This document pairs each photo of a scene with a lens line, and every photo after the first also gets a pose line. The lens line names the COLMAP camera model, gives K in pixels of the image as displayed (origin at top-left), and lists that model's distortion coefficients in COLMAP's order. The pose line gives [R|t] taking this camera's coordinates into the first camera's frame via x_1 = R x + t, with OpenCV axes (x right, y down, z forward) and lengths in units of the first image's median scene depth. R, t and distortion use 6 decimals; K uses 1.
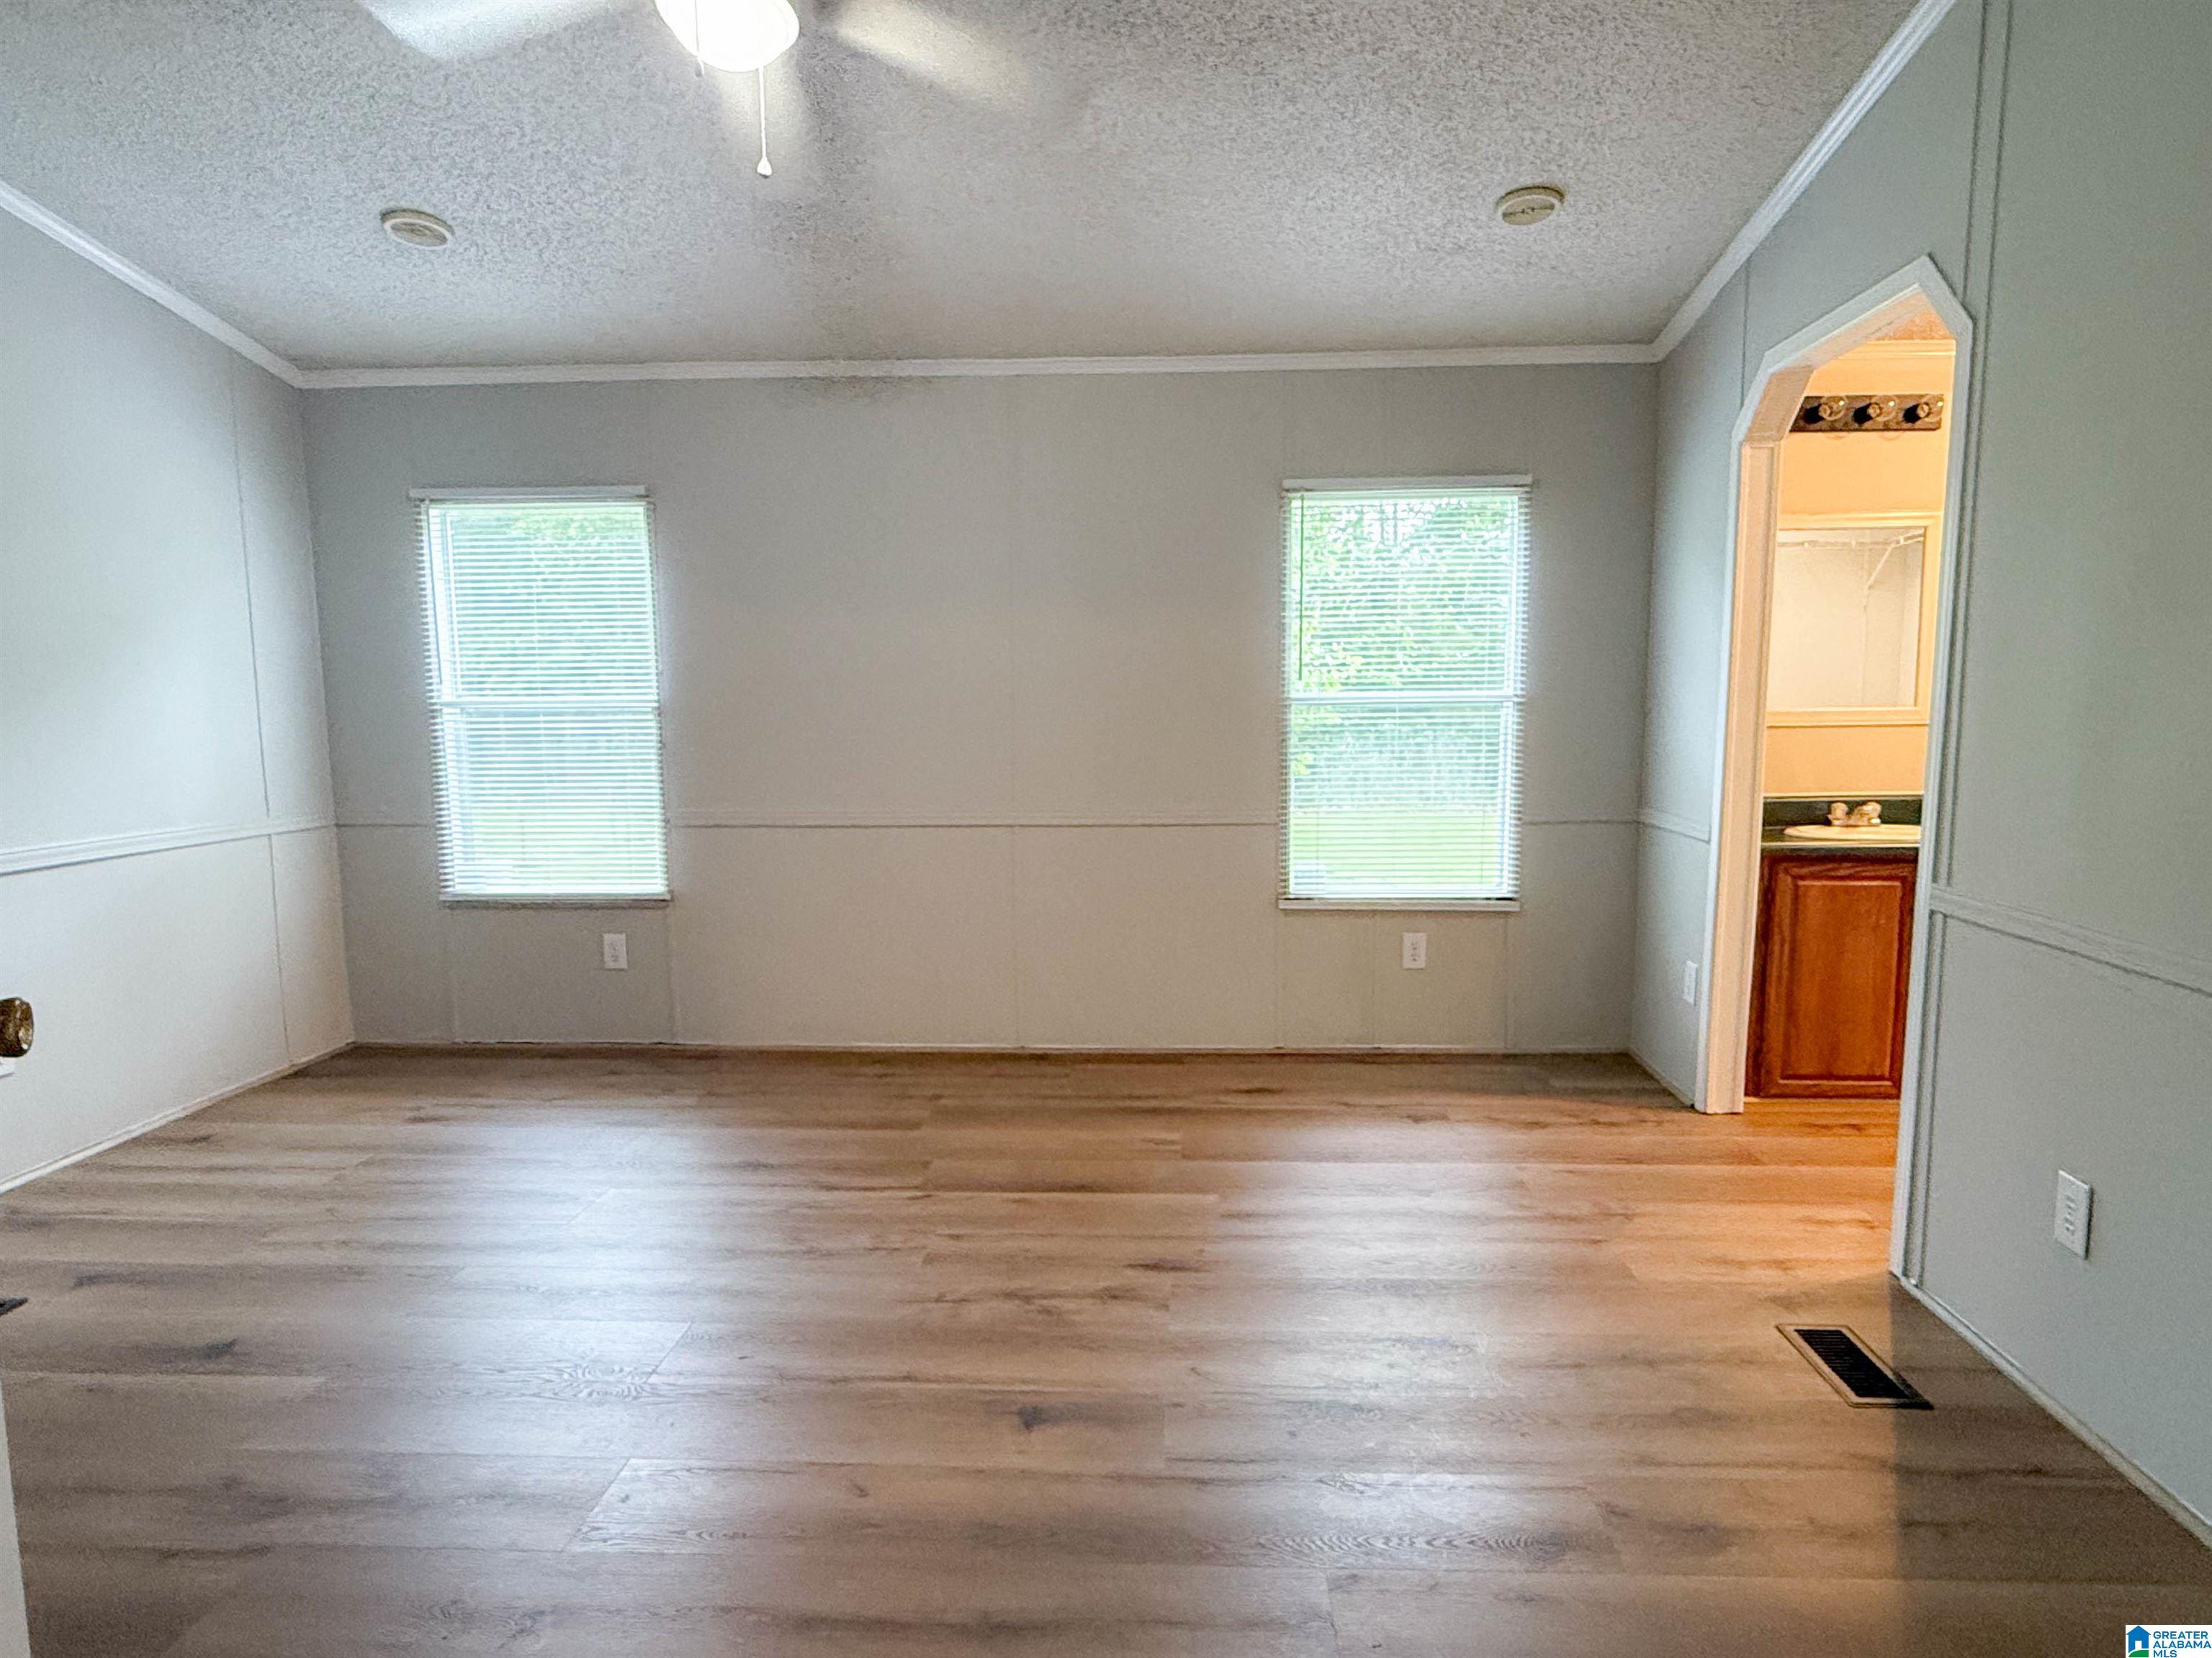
lens RADIAL K [[1282.4, 0, 1112.4], [0, 1282.4, 830.7], [0, 0, 1]] dist [0.001394, -0.001876]
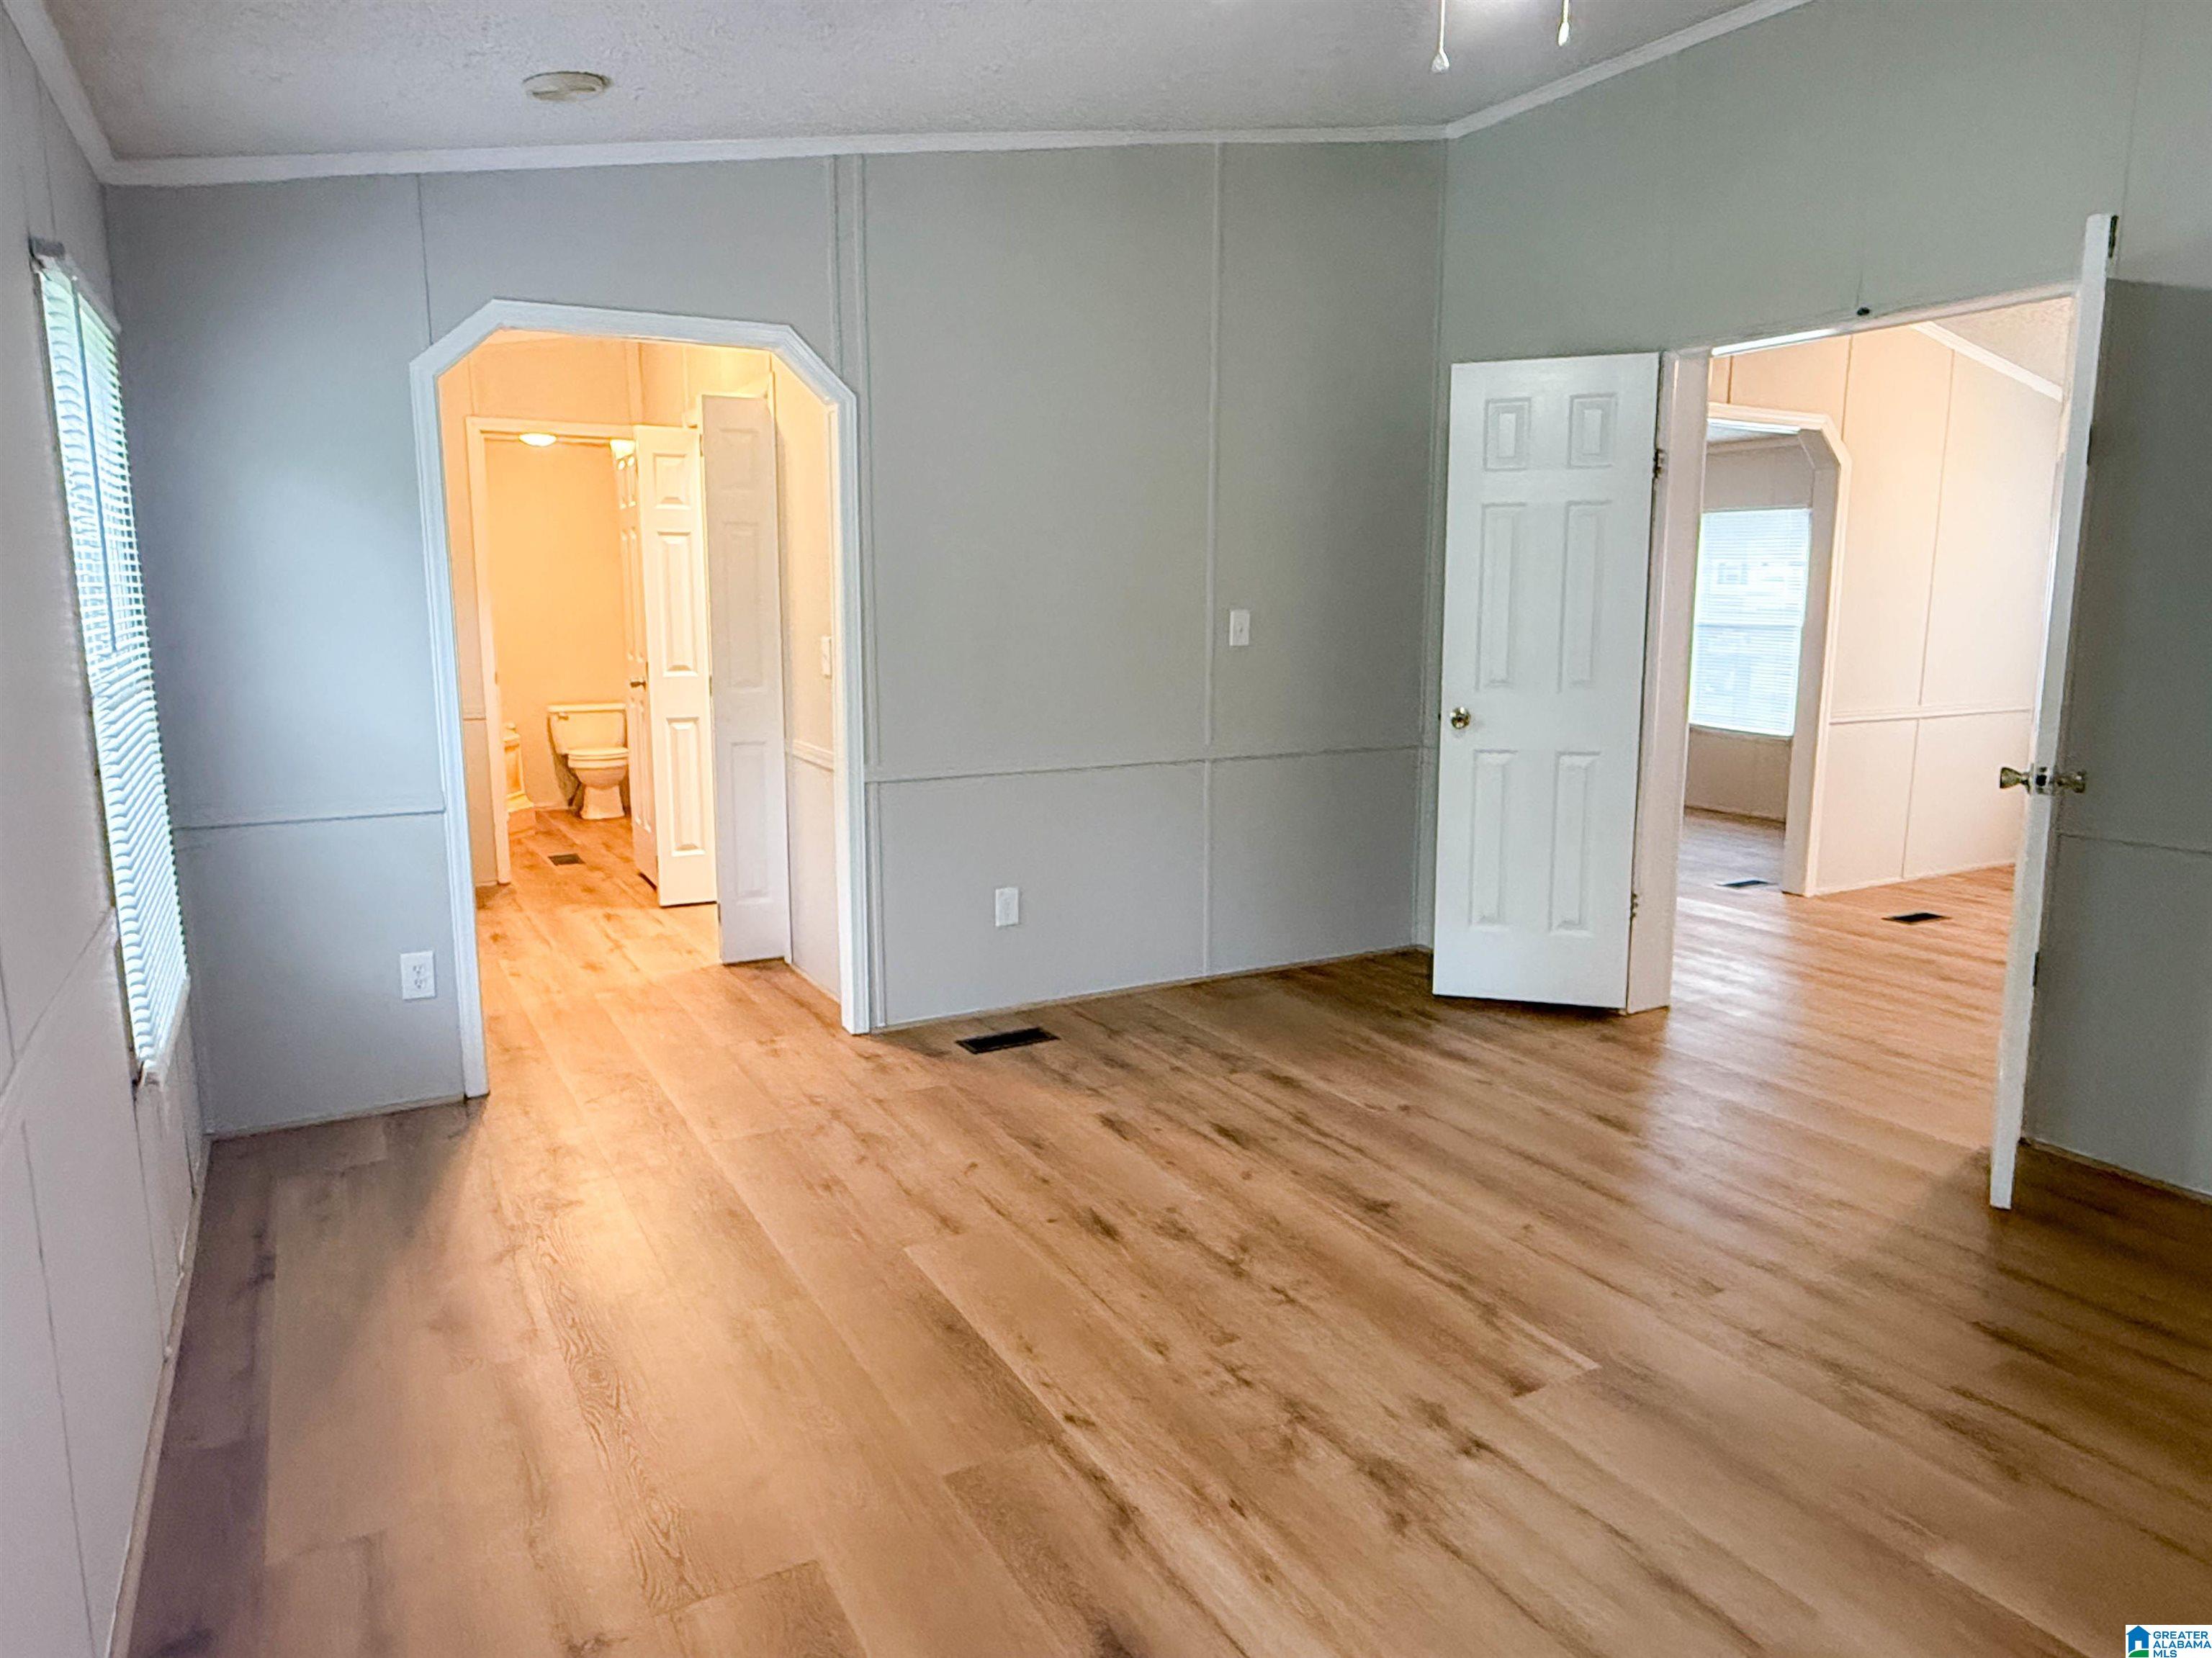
lens RADIAL K [[1404.9, 0, 1122.4], [0, 1404.9, 820.0], [0, 0, 1]] dist [-0.016709, 0.027146]
pose [[-0.537459, -0.134611, 0.832477, -0.857938], [0.095585, 0.971091, 0.218736, -0.215487], [-0.837855, 0.197134, -0.509055, 1.508137]]
